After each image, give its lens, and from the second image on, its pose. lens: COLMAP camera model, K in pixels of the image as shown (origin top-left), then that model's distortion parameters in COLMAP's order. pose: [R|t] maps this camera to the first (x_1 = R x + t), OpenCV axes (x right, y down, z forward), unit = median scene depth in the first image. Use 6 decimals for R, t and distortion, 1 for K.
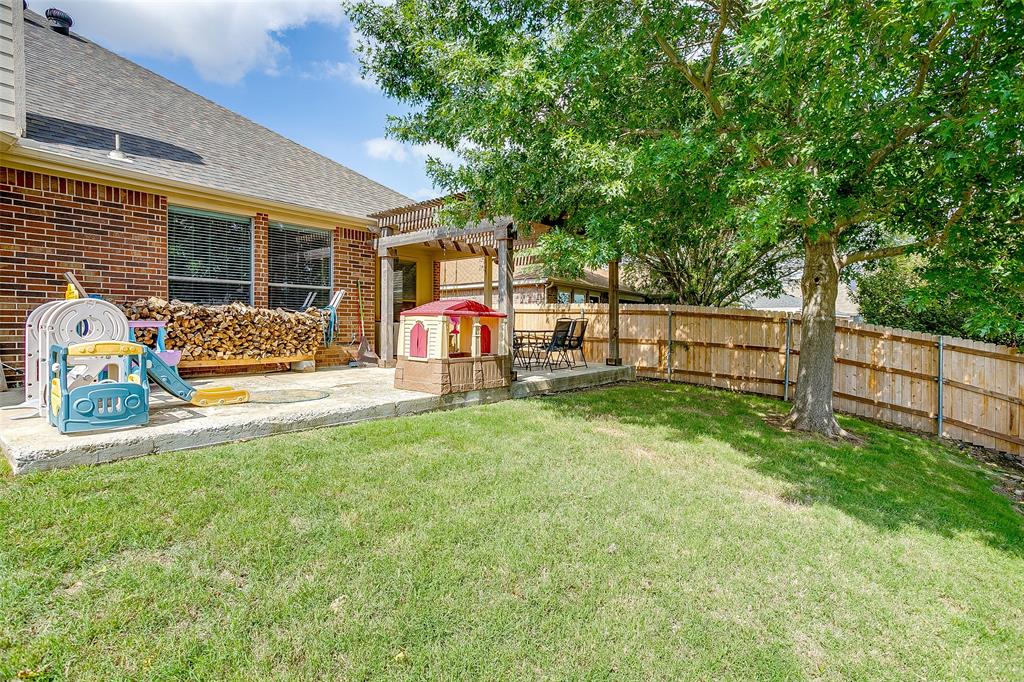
lens RADIAL K [[498.9, 0, 515.2], [0, 498.9, 336.9], [0, 0, 1]] dist [-0.035521, 0.016489]
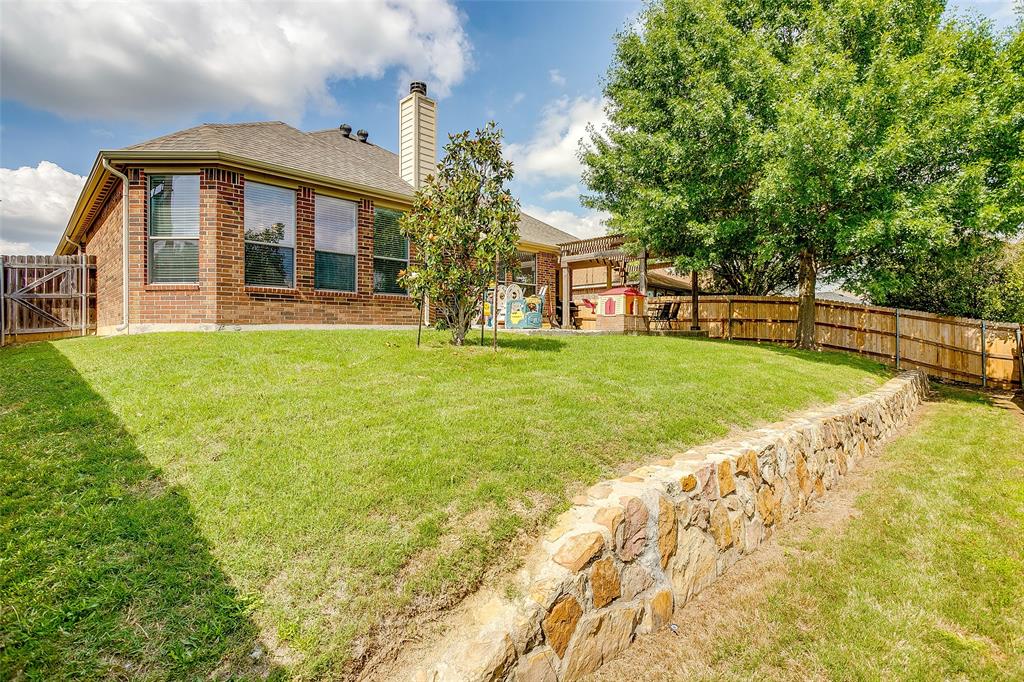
lens RADIAL K [[498.9, 0, 510.6], [0, 498.9, 339.4], [0, 0, 1]] dist [-0.035521, 0.016489]
pose [[0.993918, -0.002689, -0.110087, -0.251757], [0.001434, 0.999933, -0.011478, 0.113654], [0.110110, 0.011251, 0.993856, -0.774902]]
